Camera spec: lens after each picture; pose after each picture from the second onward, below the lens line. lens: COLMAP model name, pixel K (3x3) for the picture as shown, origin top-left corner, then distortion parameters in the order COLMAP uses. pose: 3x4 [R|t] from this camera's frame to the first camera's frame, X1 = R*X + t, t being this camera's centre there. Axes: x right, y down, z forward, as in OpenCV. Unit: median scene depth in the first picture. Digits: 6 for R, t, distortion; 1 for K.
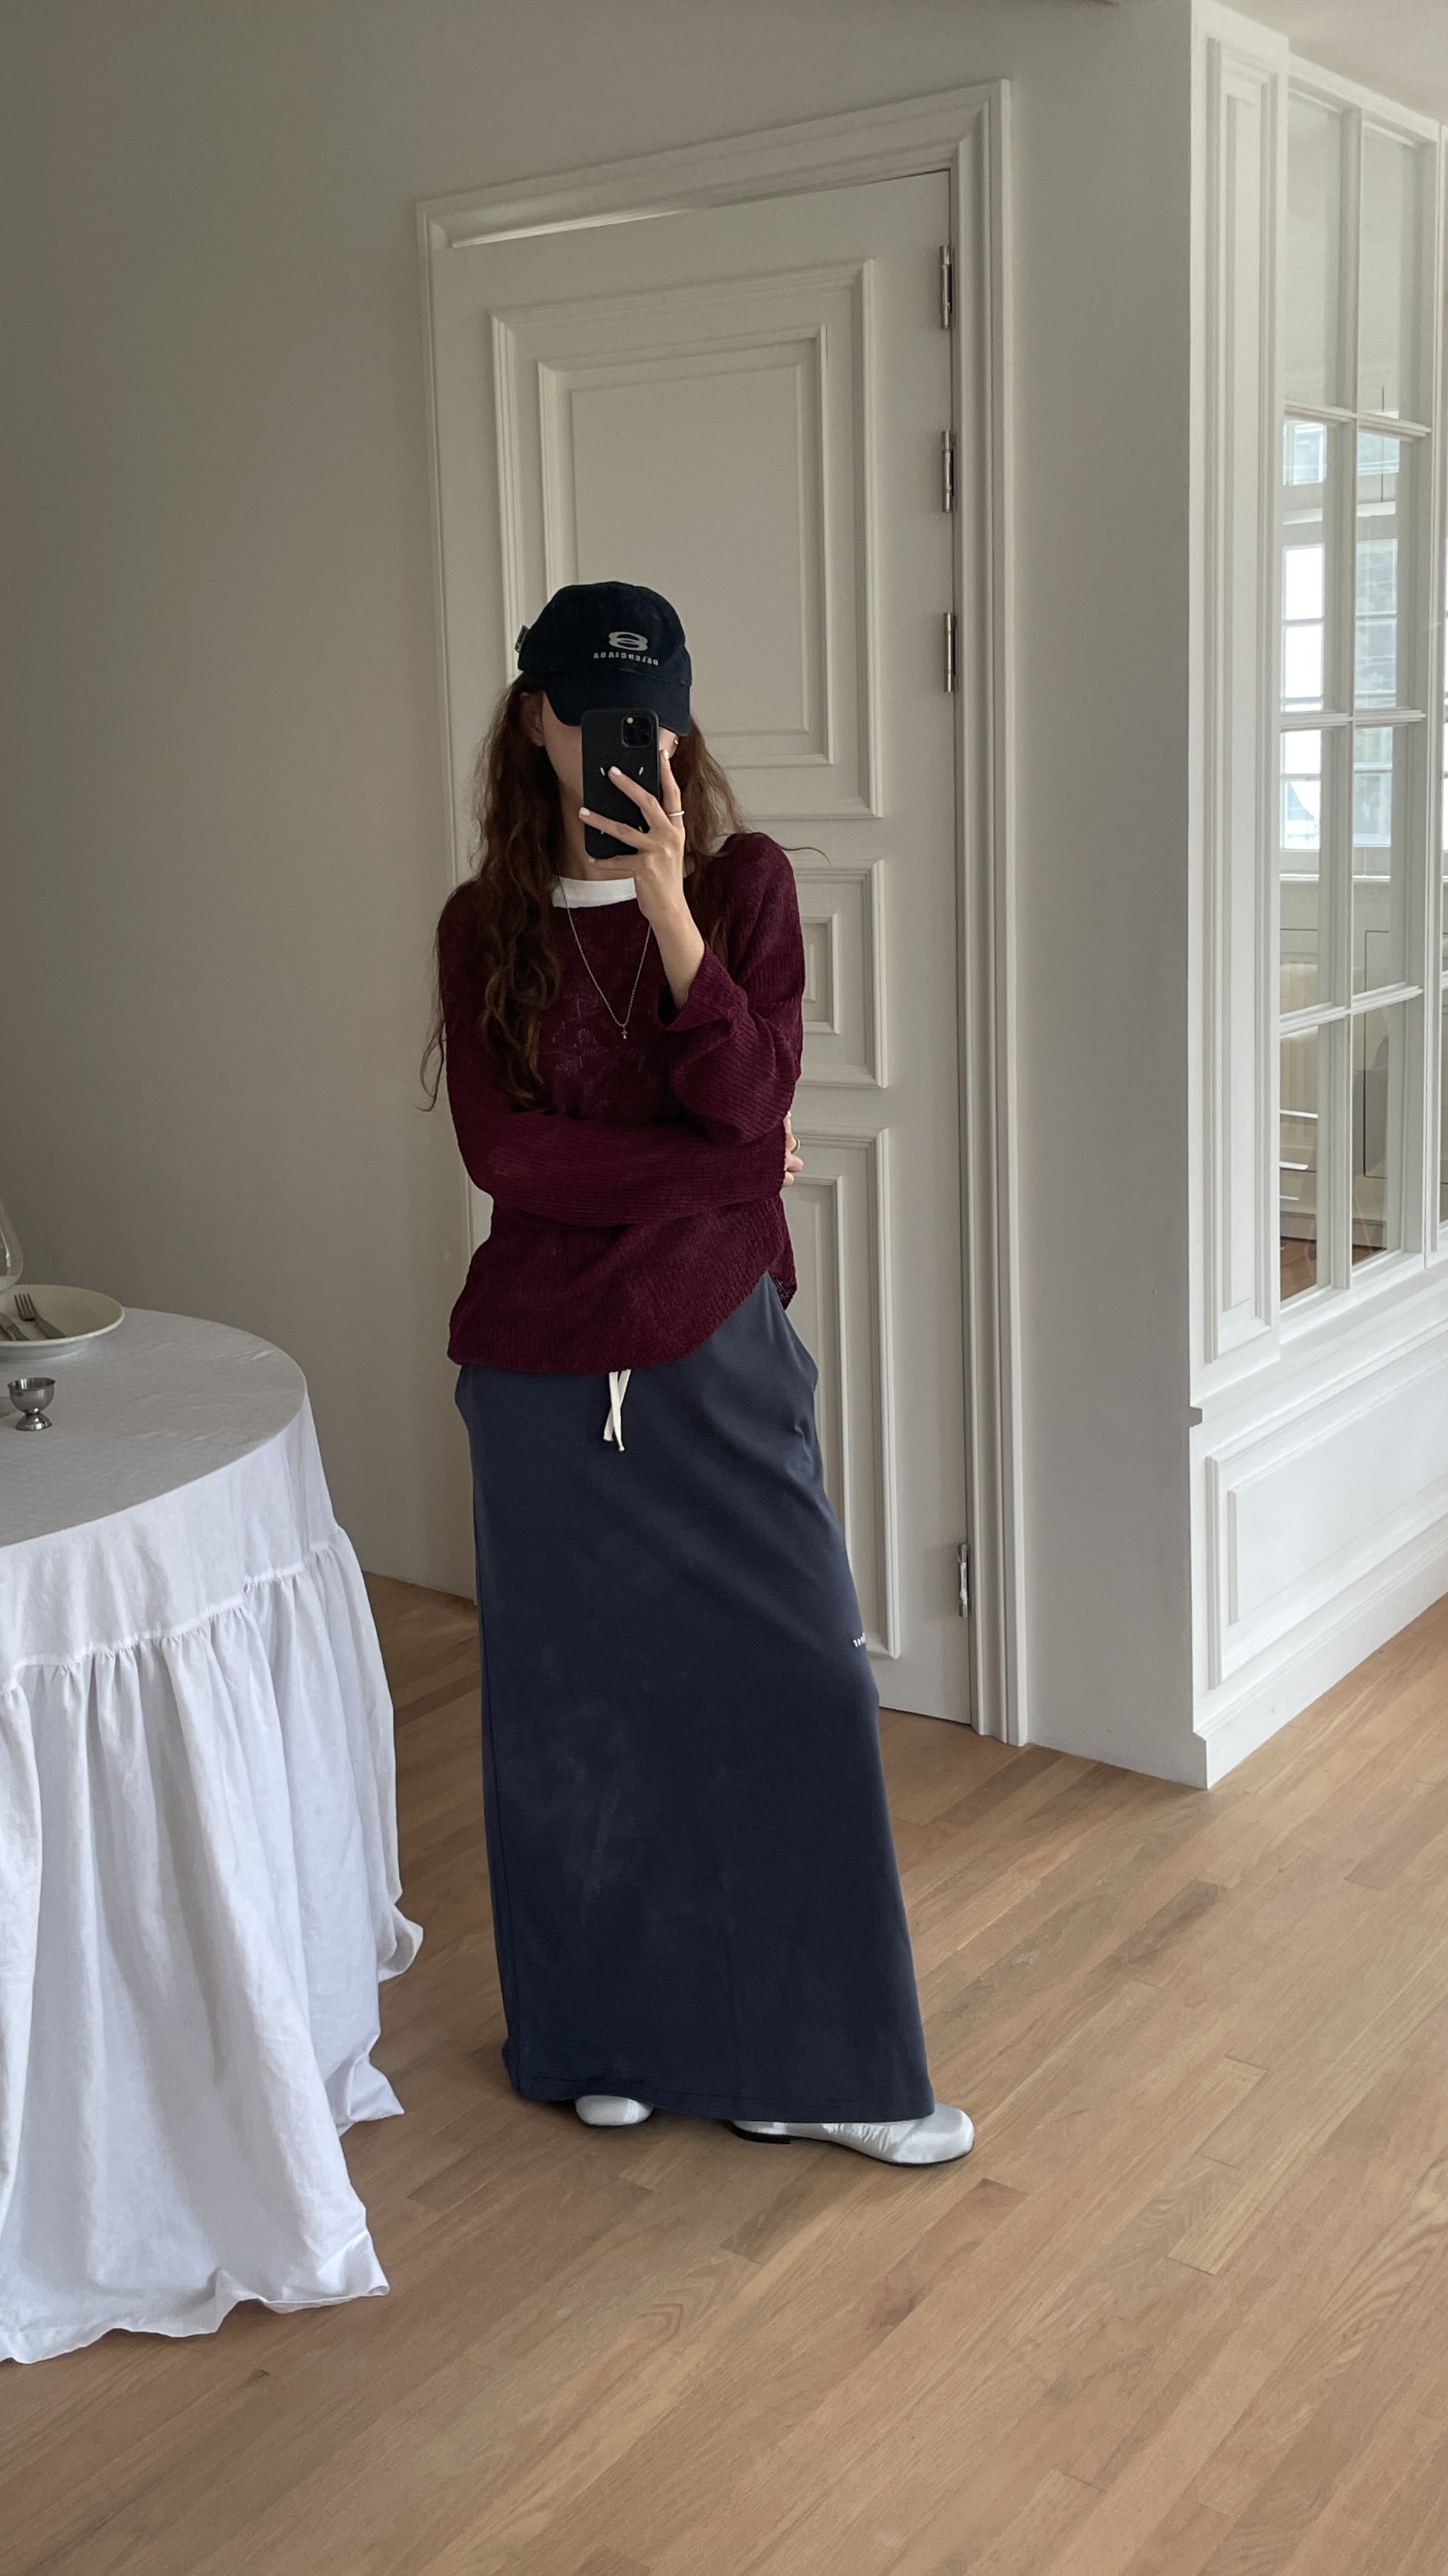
lens RADIAL K [[2457.8, 0, 640.0], [0, 2457.8, 1035.8], [0, 0, 1]] dist [0.047265, -0.005031]
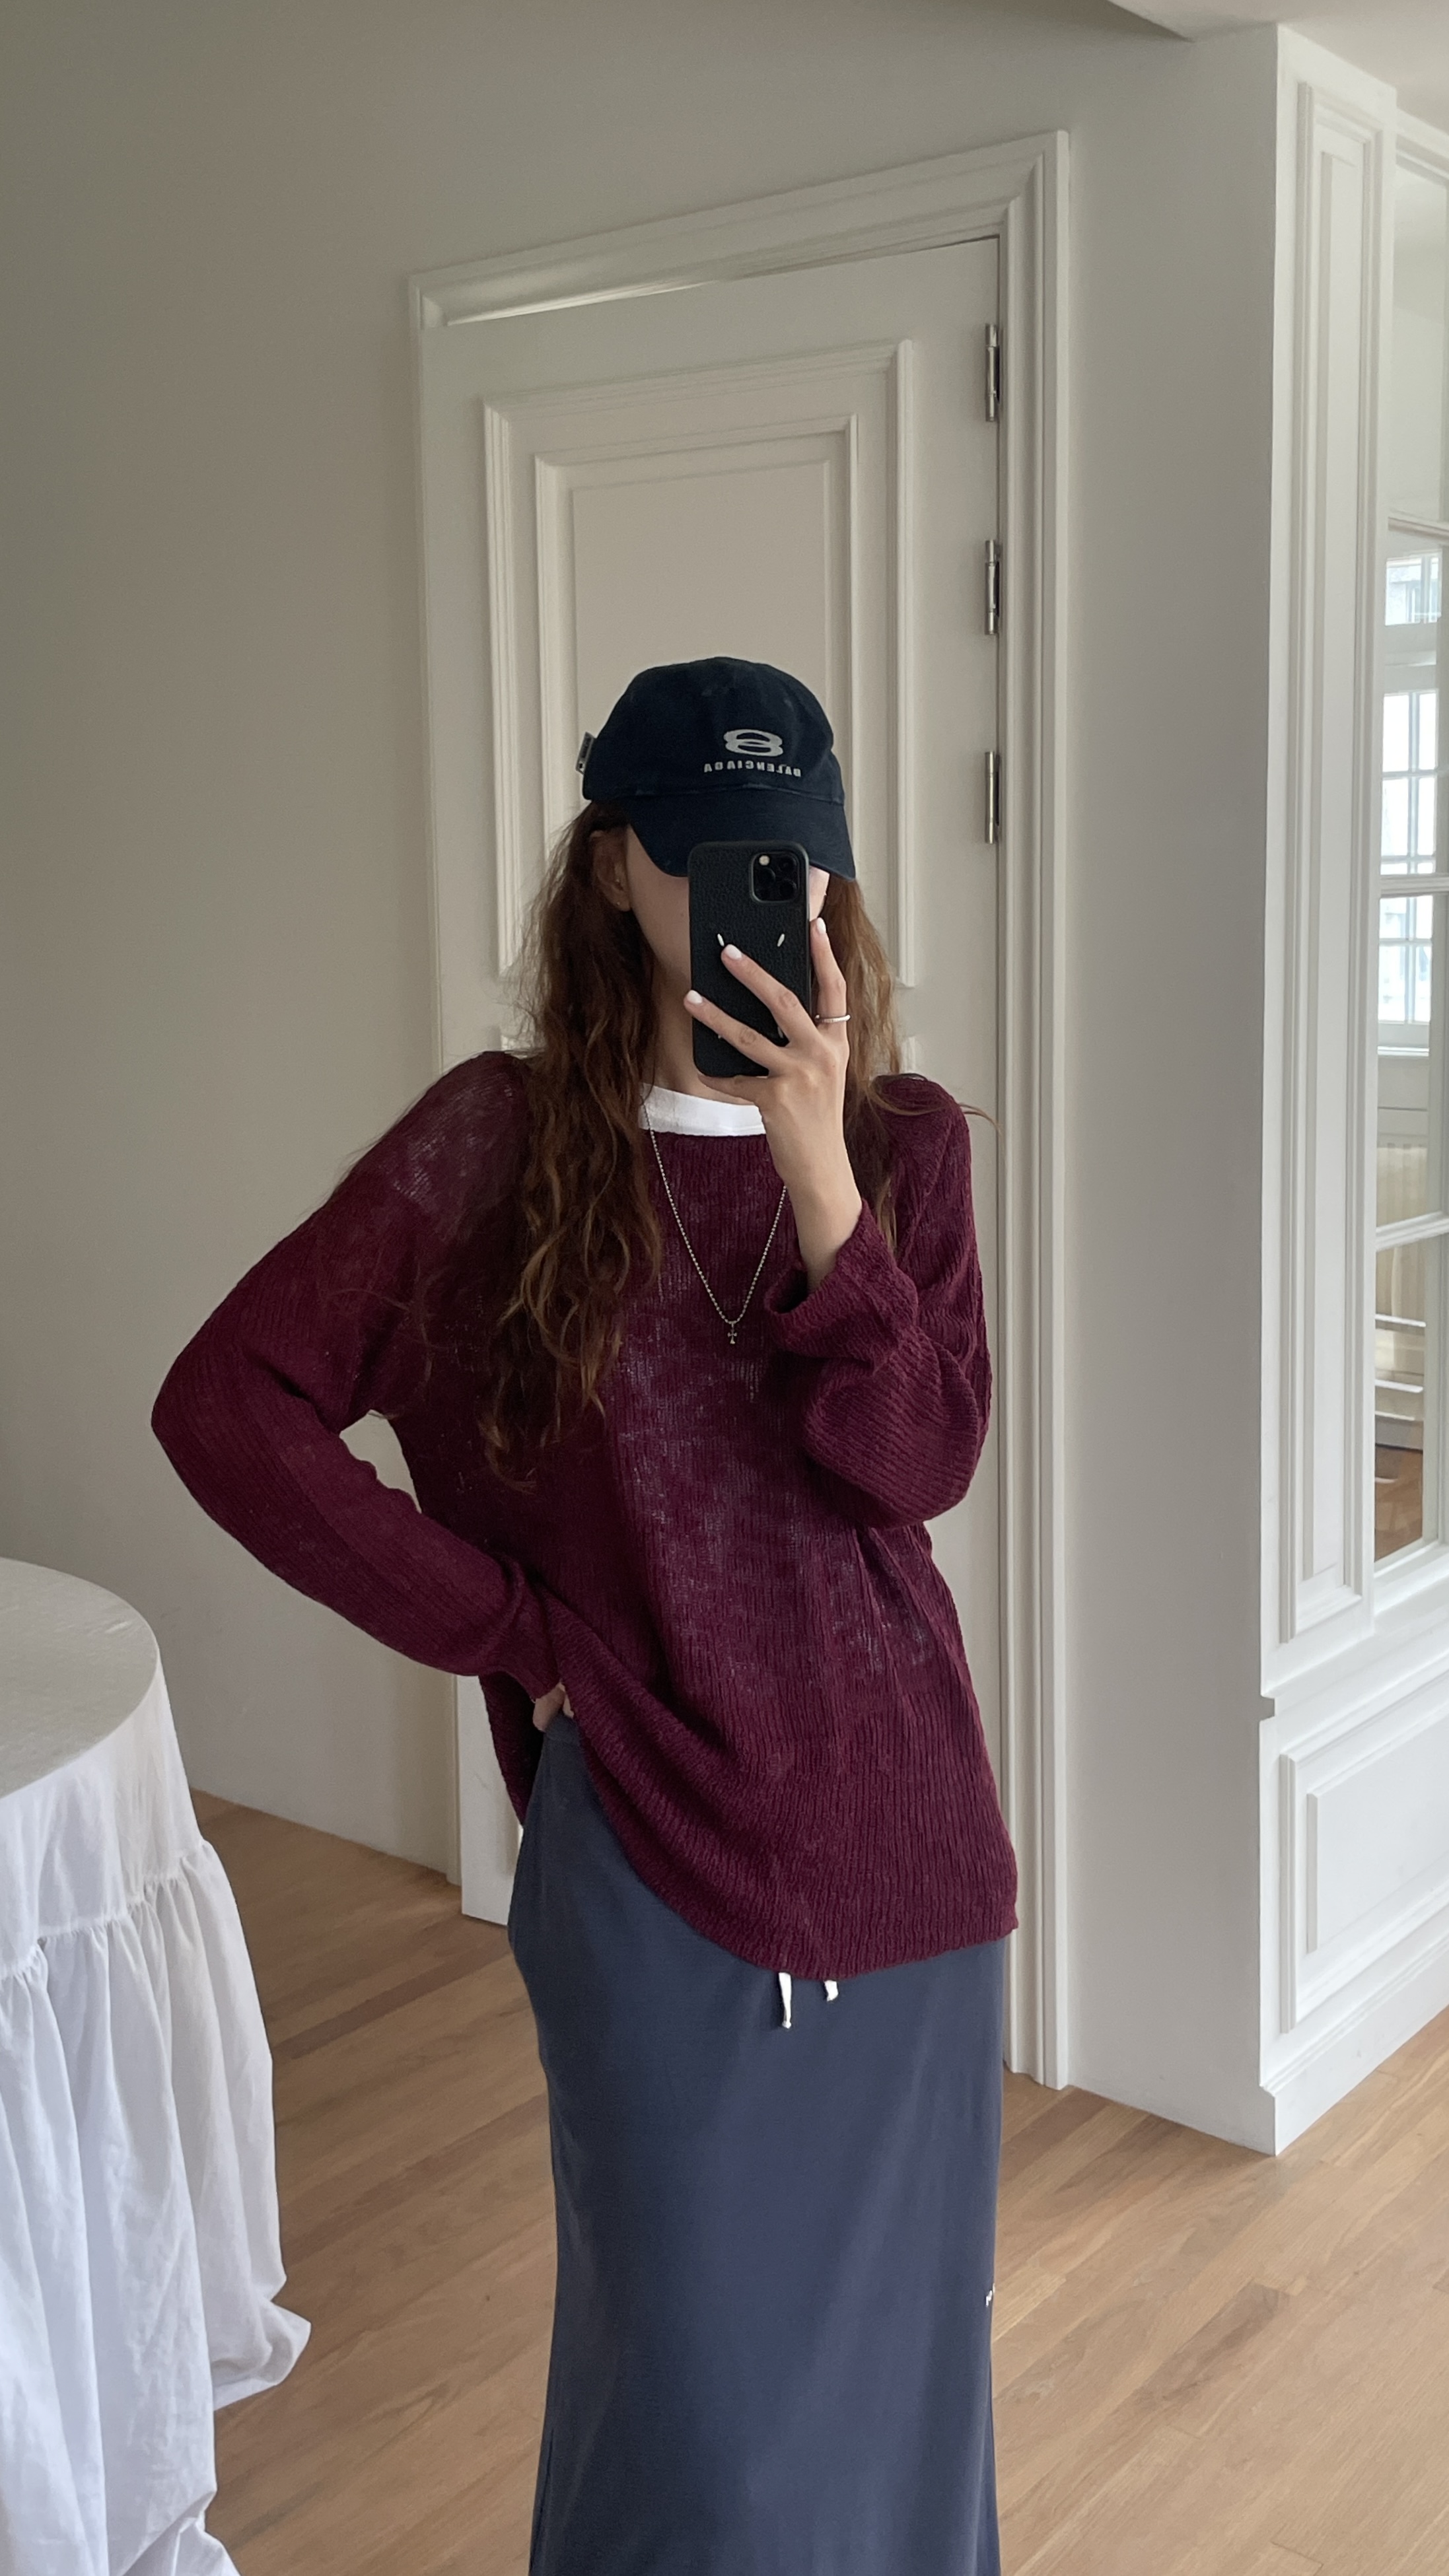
lens RADIAL K [[2525.2, 0, 726.3], [0, 2525.2, 1114.8], [0, 0, 1]] dist [0.052351, -0.057431]
pose [[0.999624, 0.019911, -0.018831, 0.055359], [-0.020433, 0.999400, -0.027971, -0.020292], [0.018263, 0.028345, 0.999431, 0.132175]]
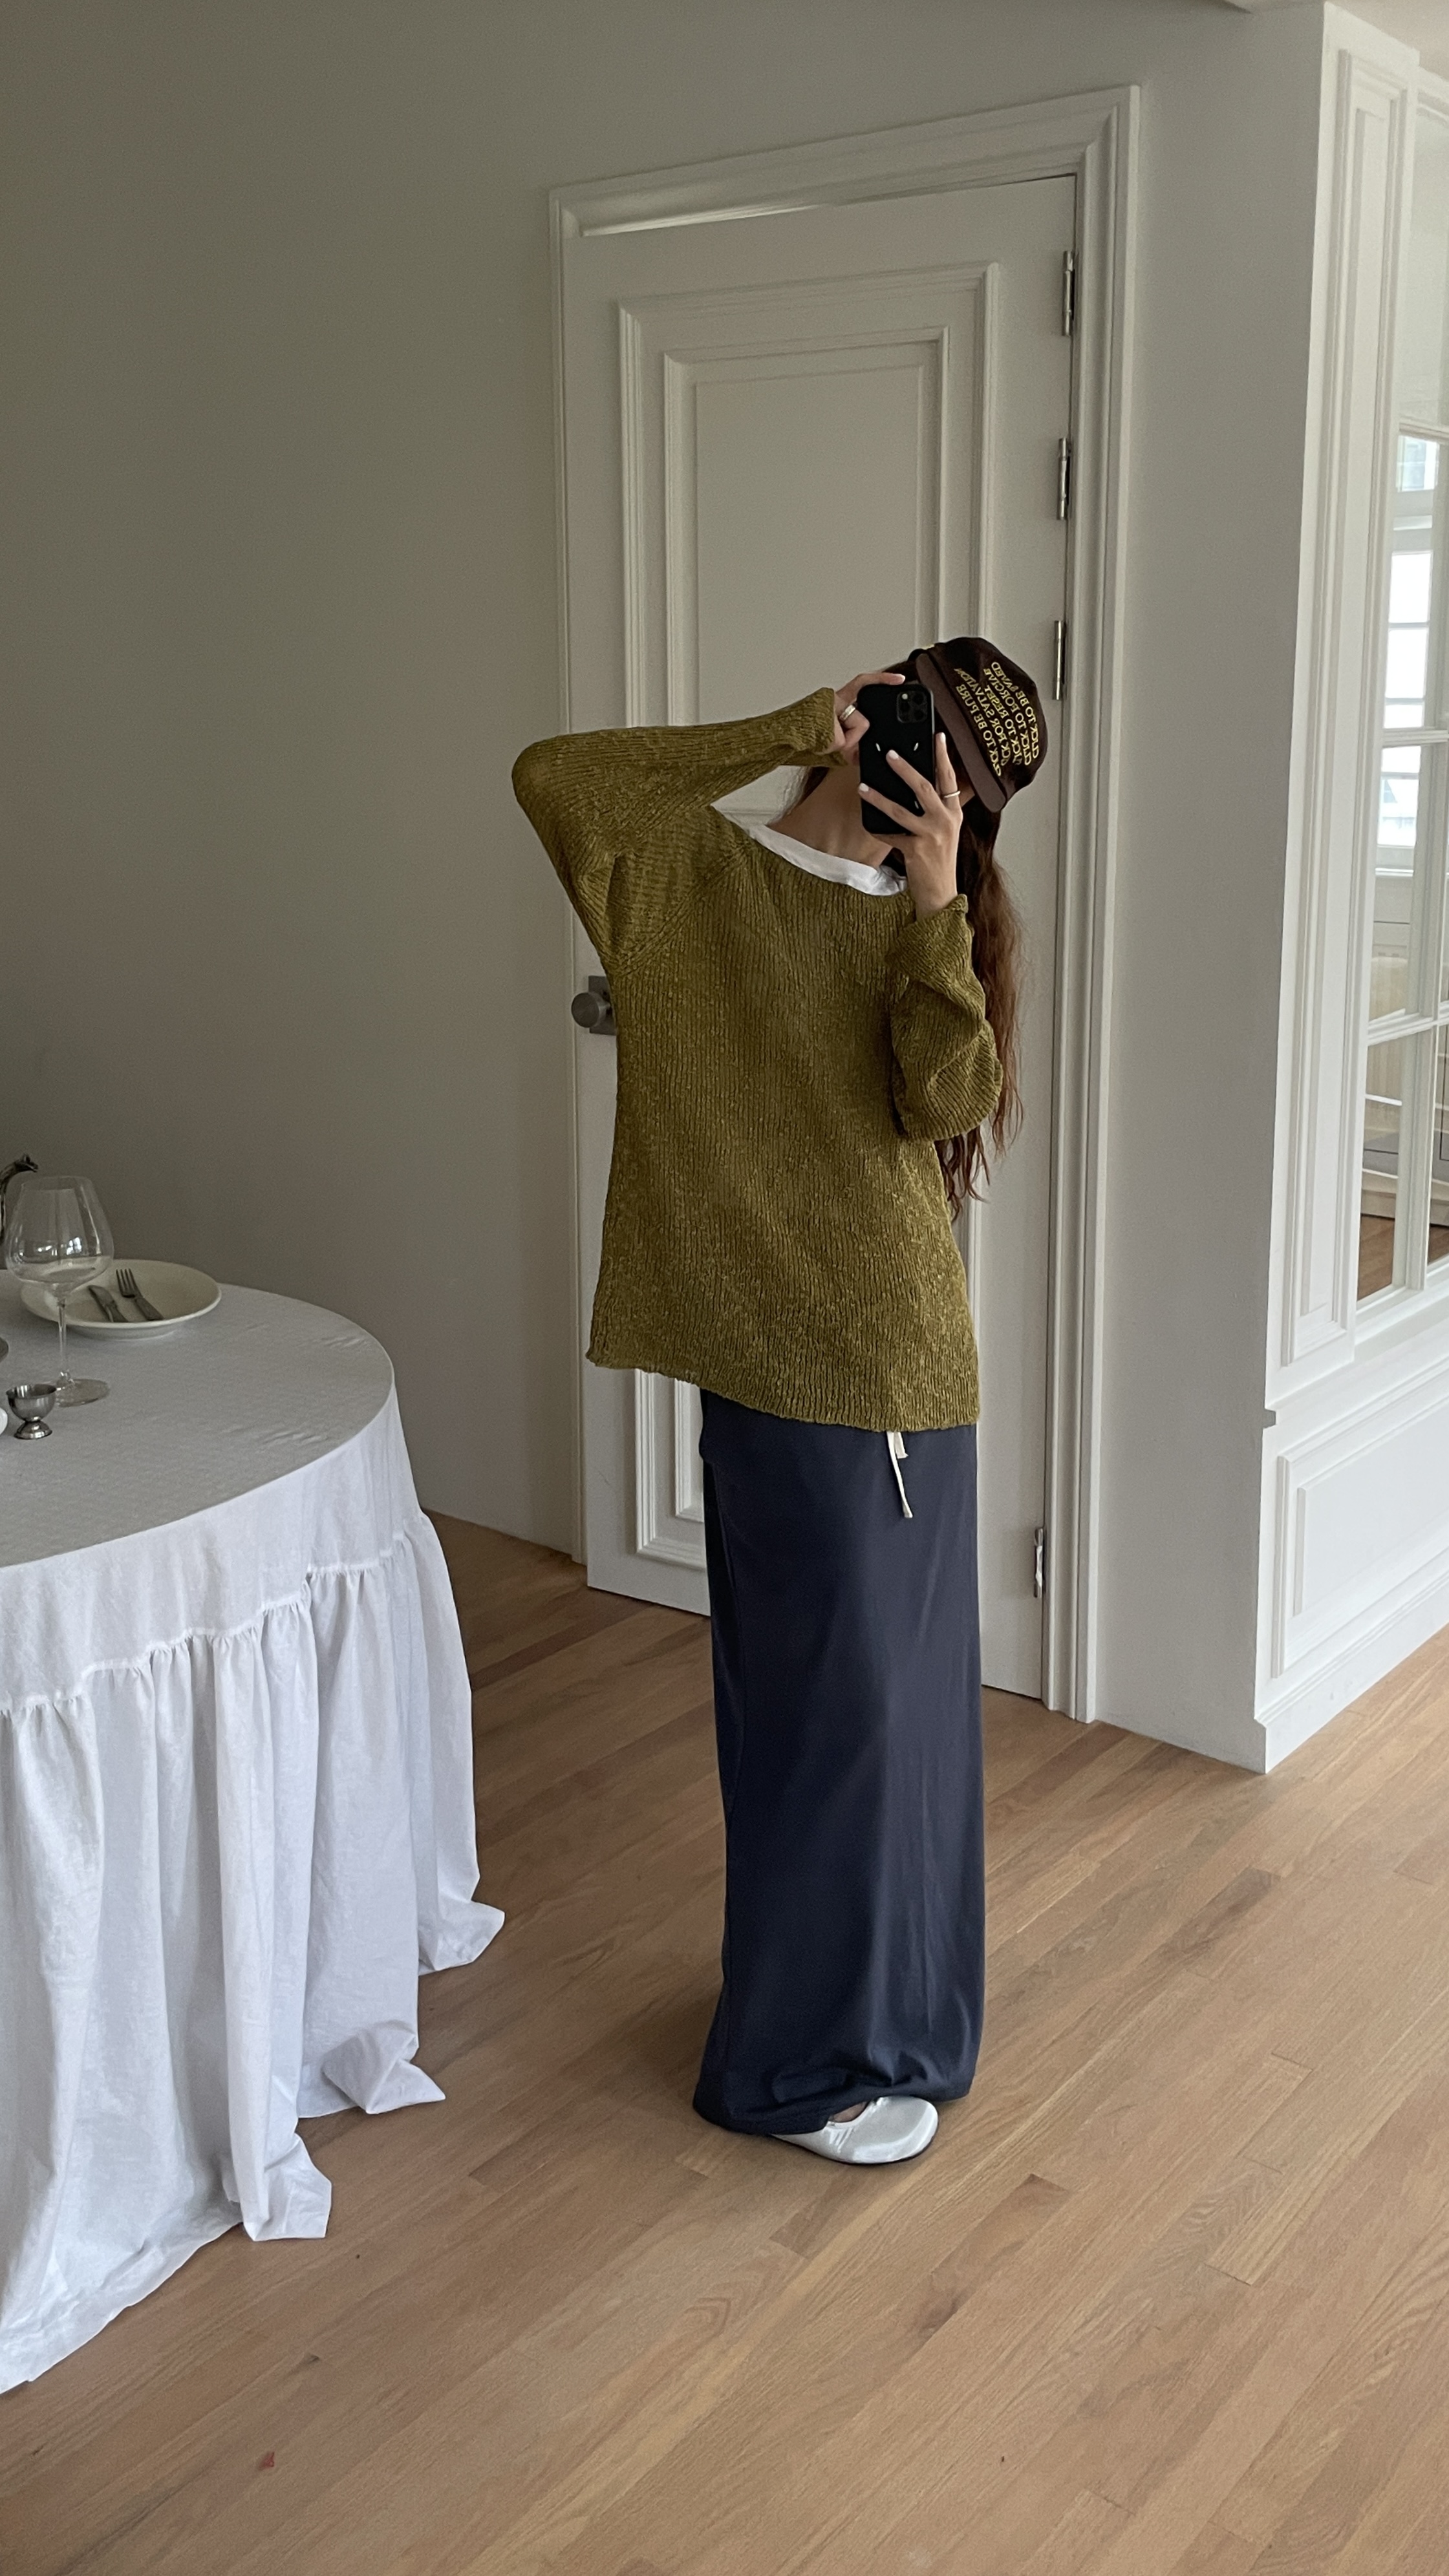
lens RADIAL K [[2280.4, 0, 771.3], [0, 2280.4, 1085.5], [0, 0, 1]] dist [0.034048, -0.007258]
pose [[0.999513, 0.031158, 0.001938, 0.012125], [-0.031215, 0.998378, 0.047610, -0.023483], [-0.000452, -0.047647, 0.998864, 0.058386]]
